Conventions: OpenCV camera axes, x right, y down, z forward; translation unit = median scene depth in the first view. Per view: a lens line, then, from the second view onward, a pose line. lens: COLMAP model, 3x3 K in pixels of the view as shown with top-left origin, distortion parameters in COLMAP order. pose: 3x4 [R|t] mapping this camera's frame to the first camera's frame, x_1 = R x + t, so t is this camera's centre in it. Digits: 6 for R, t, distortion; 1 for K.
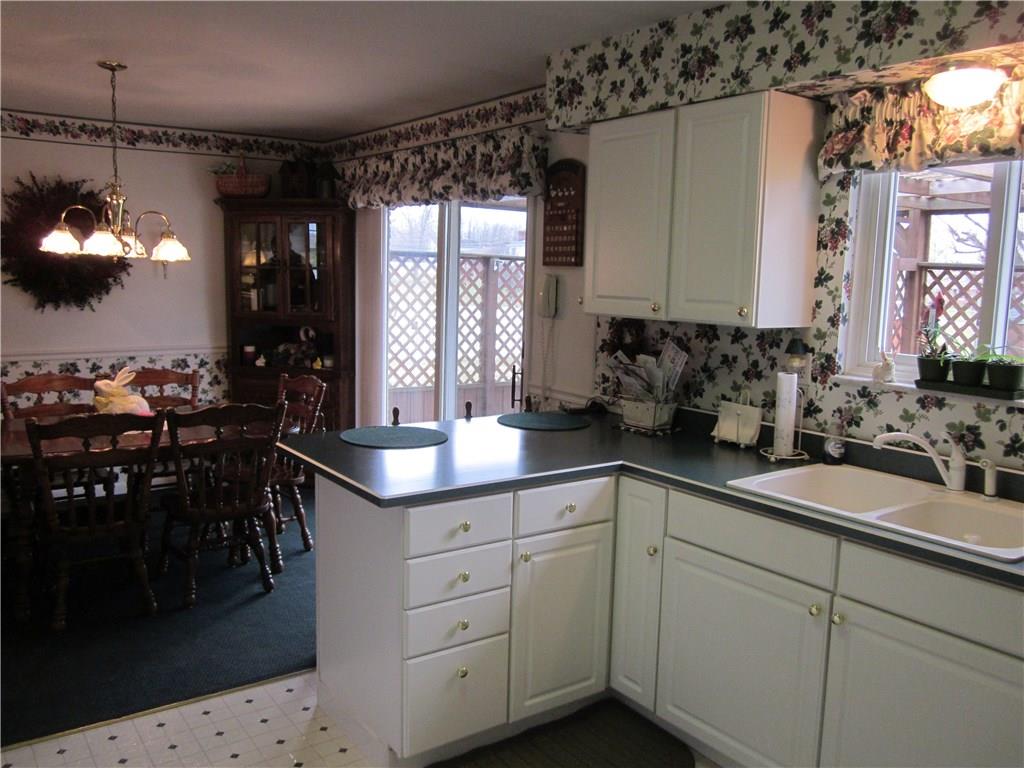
lens RADIAL K [[849.4, 0, 518.3], [0, 849.4, 381.9], [0, 0, 1]] dist [-0.036306, -0.002288]
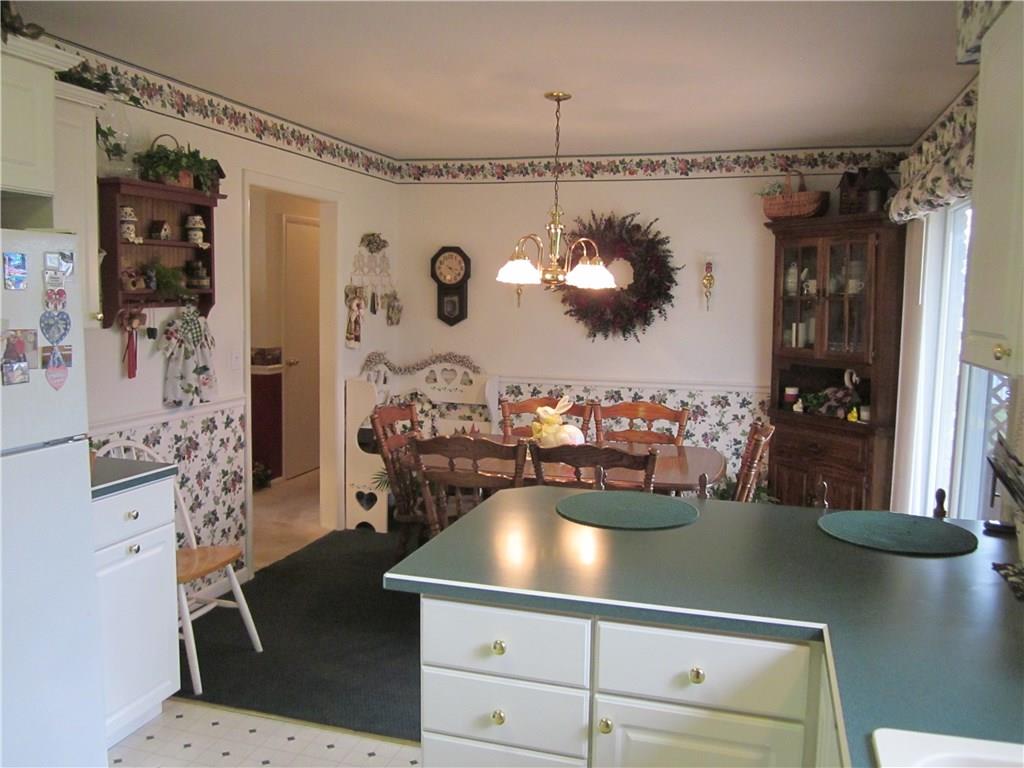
lens RADIAL K [[849.4, 0, 518.3], [0, 849.4, 382.3], [0, 0, 1]] dist [-0.036306, -0.002288]
pose [[0.605946, 0.064698, -0.792870, 0.223789], [-0.102776, 0.994701, 0.002621, -0.022953], [0.788839, 0.079900, 0.609385, 0.261674]]
